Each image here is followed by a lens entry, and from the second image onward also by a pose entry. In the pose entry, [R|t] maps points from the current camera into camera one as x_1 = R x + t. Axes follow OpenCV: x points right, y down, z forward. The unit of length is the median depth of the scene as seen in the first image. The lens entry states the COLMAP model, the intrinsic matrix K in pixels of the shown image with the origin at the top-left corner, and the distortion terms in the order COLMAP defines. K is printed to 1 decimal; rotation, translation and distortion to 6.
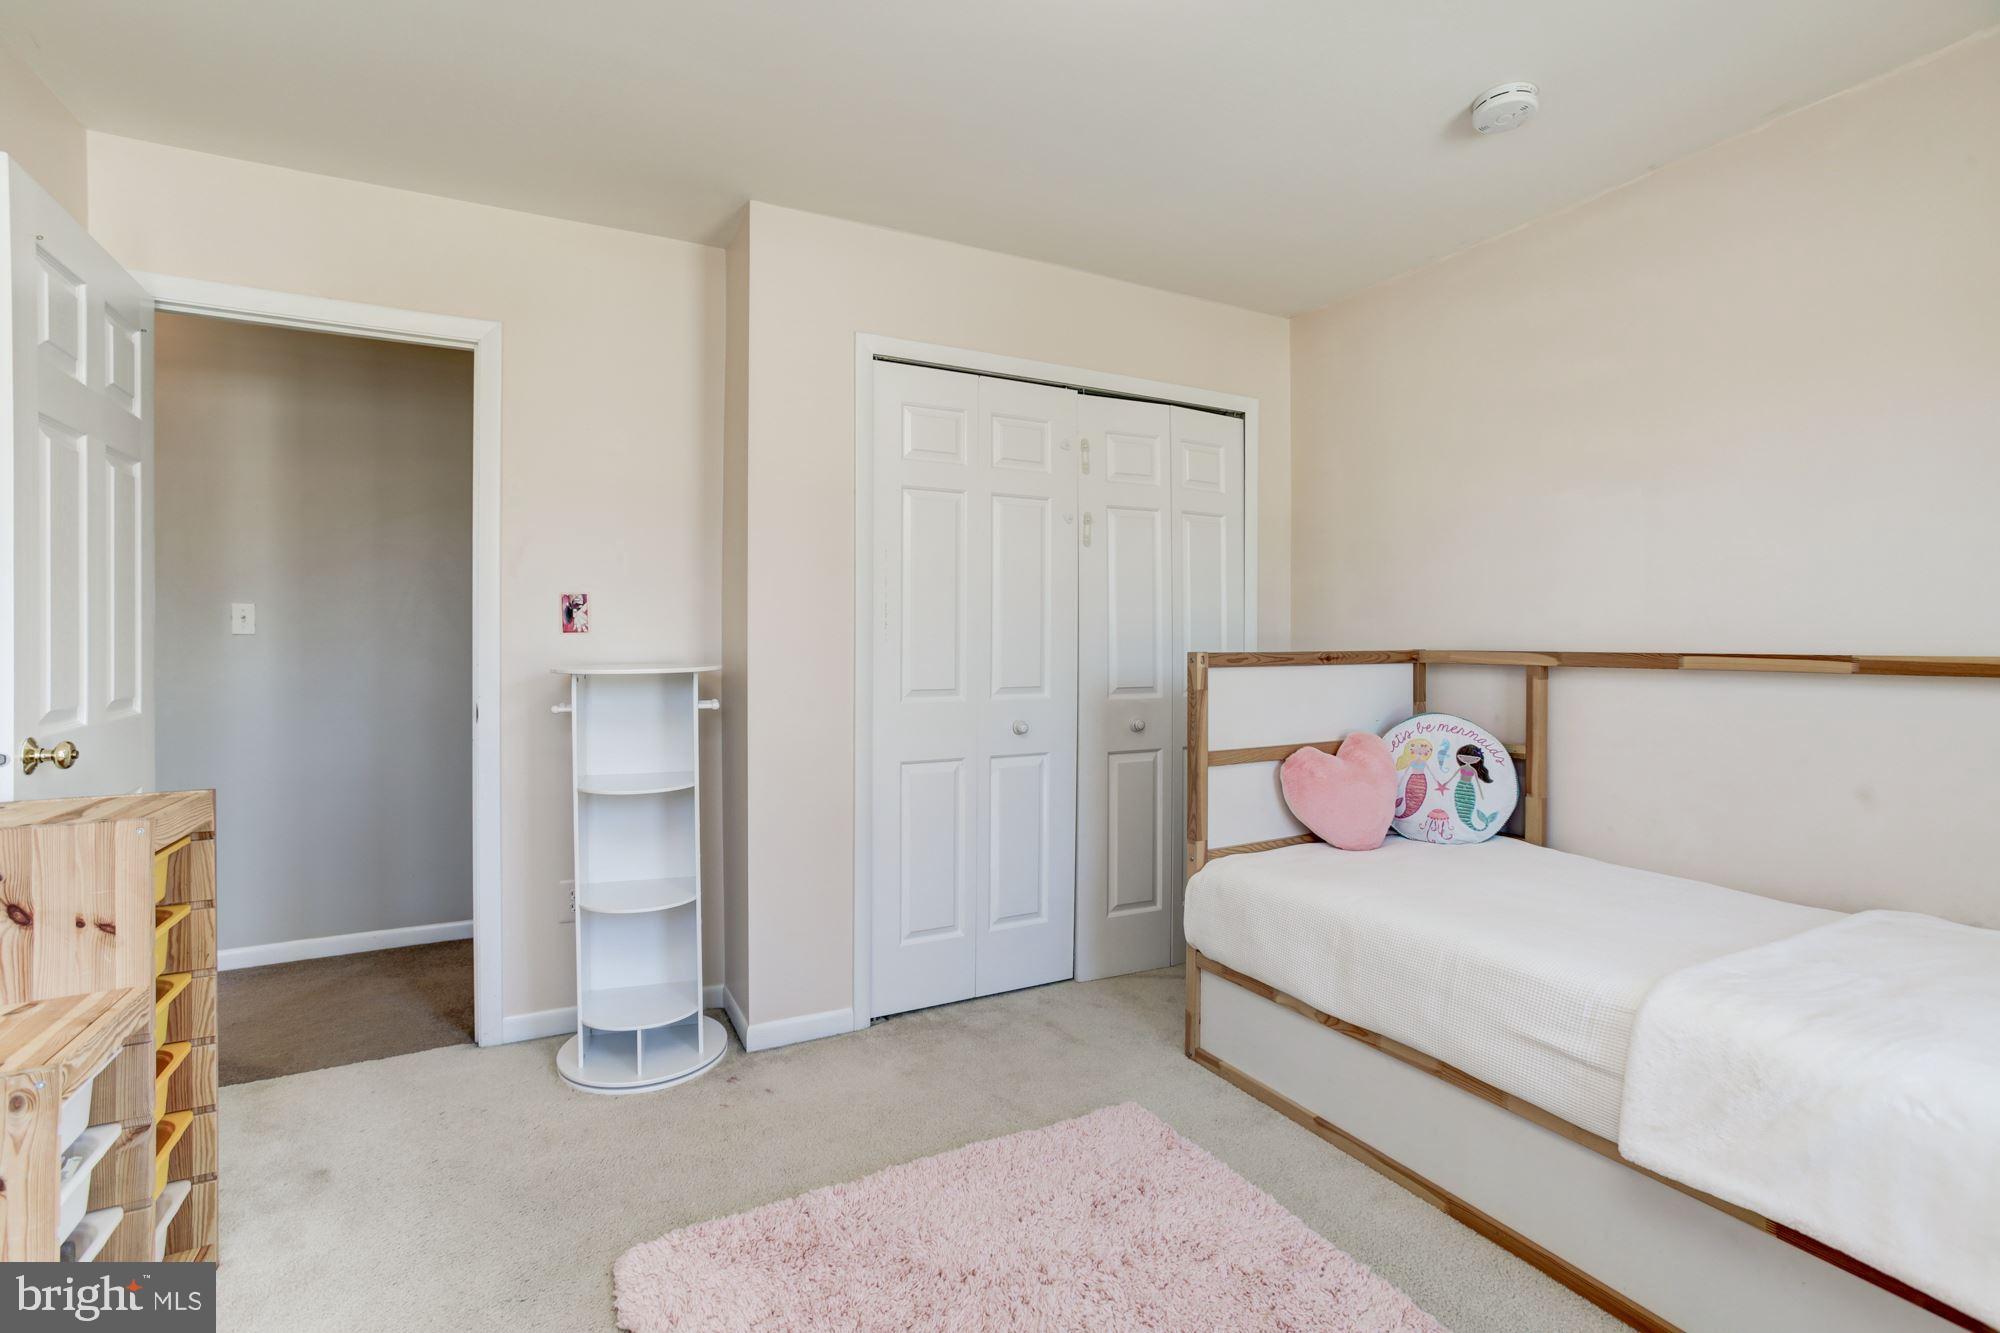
lens RADIAL K [[925.3, 0, 994.5], [0, 925.3, 655.6], [0, 0, 1]] dist [-0.014343, 0.000245]
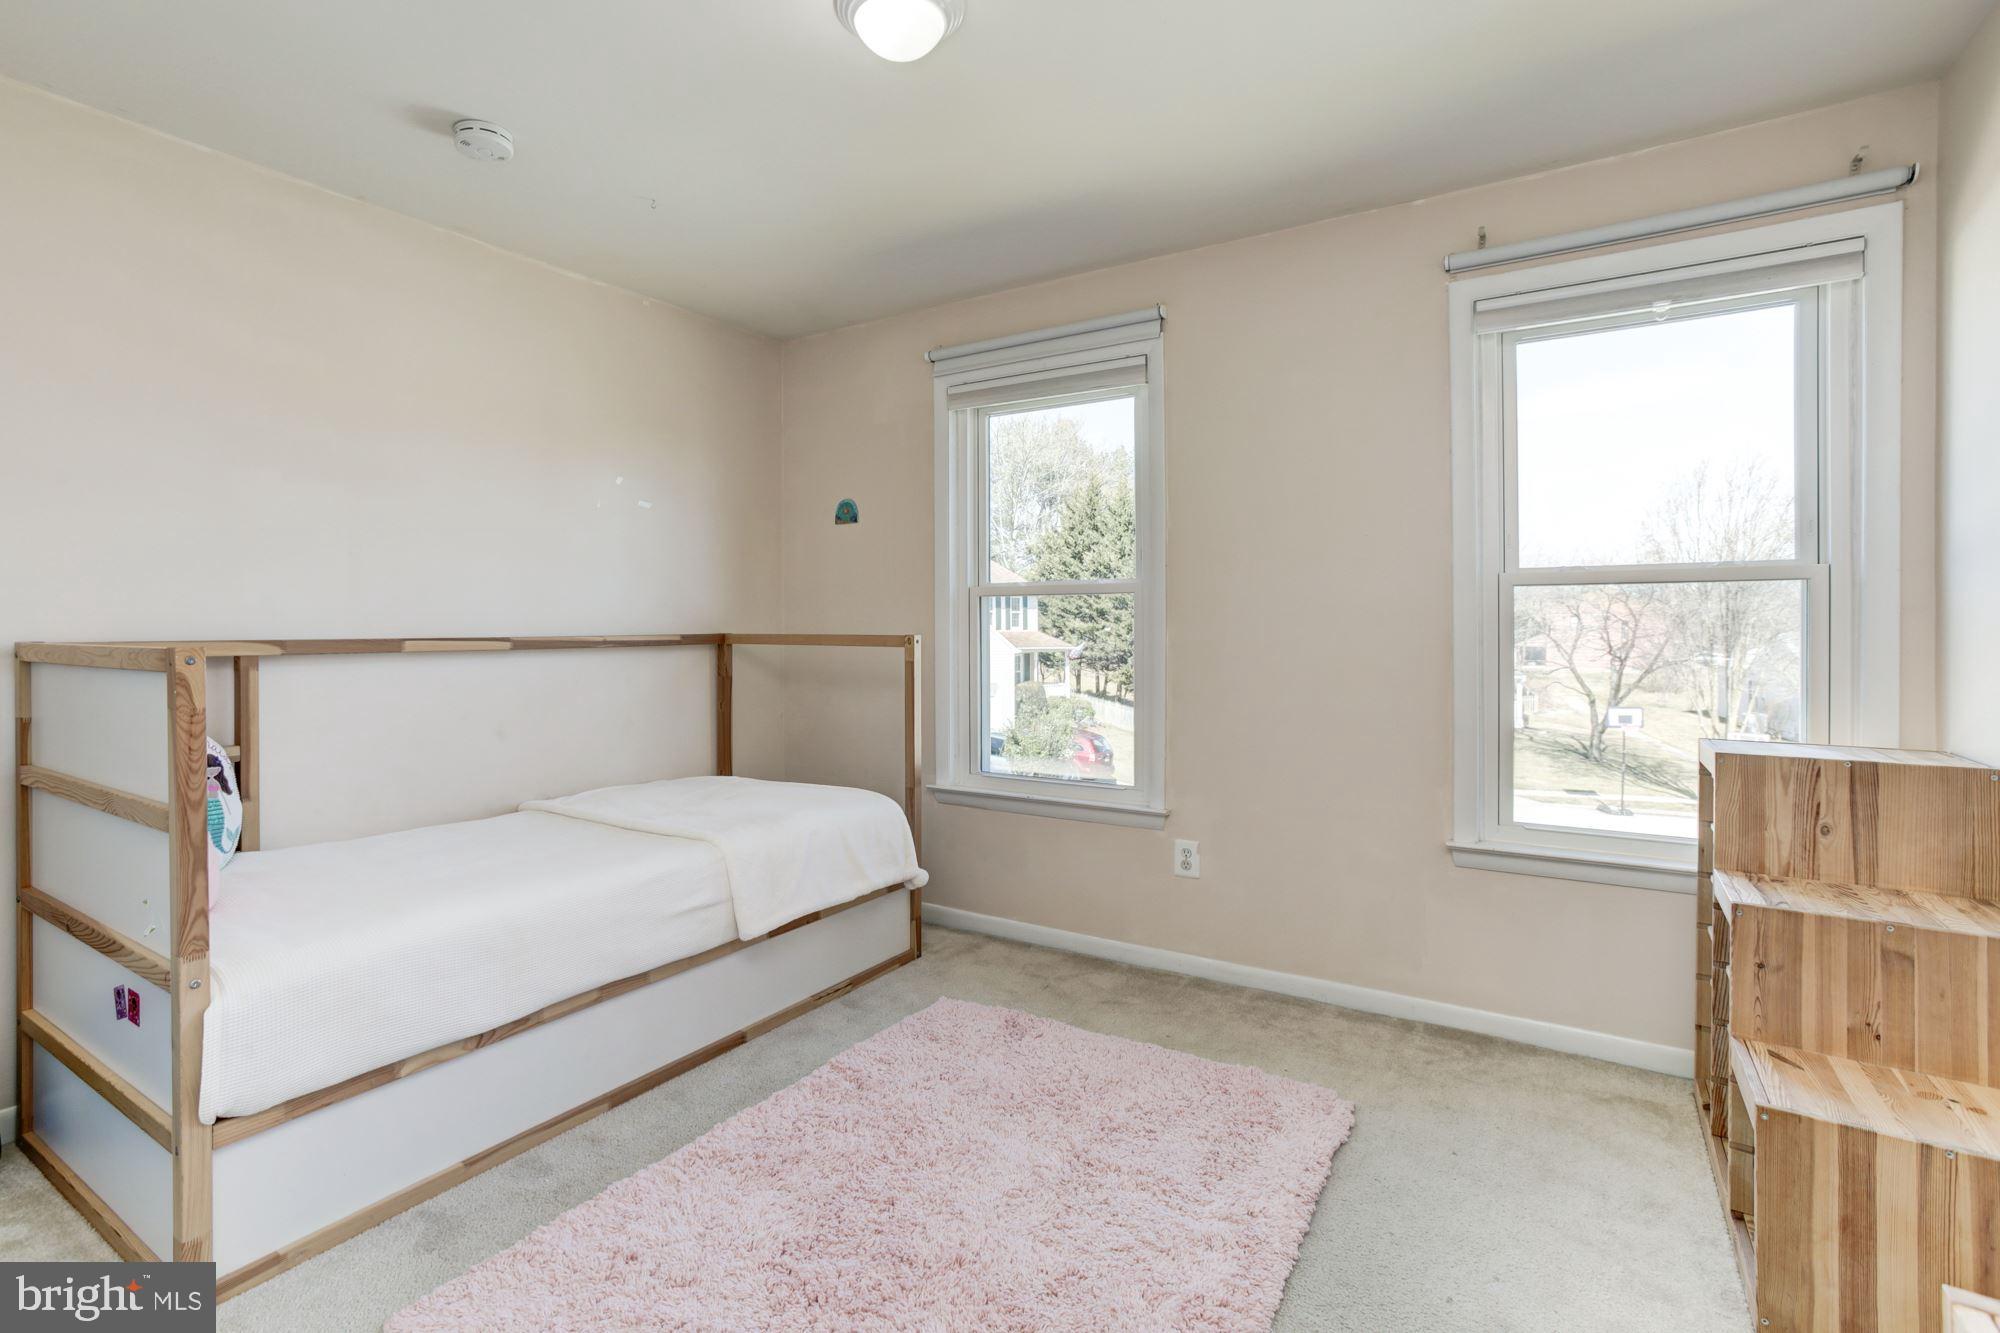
lens RADIAL K [[925.3, 0, 975.2], [0, 925.3, 625.9], [0, 0, 1]] dist [-0.014343, 0.000245]
pose [[-0.482180, 0.001600, 0.876071, -0.637785], [0.016797, 0.999831, 0.007418, -0.015528], [-0.875911, 0.018292, -0.482125, 0.942194]]
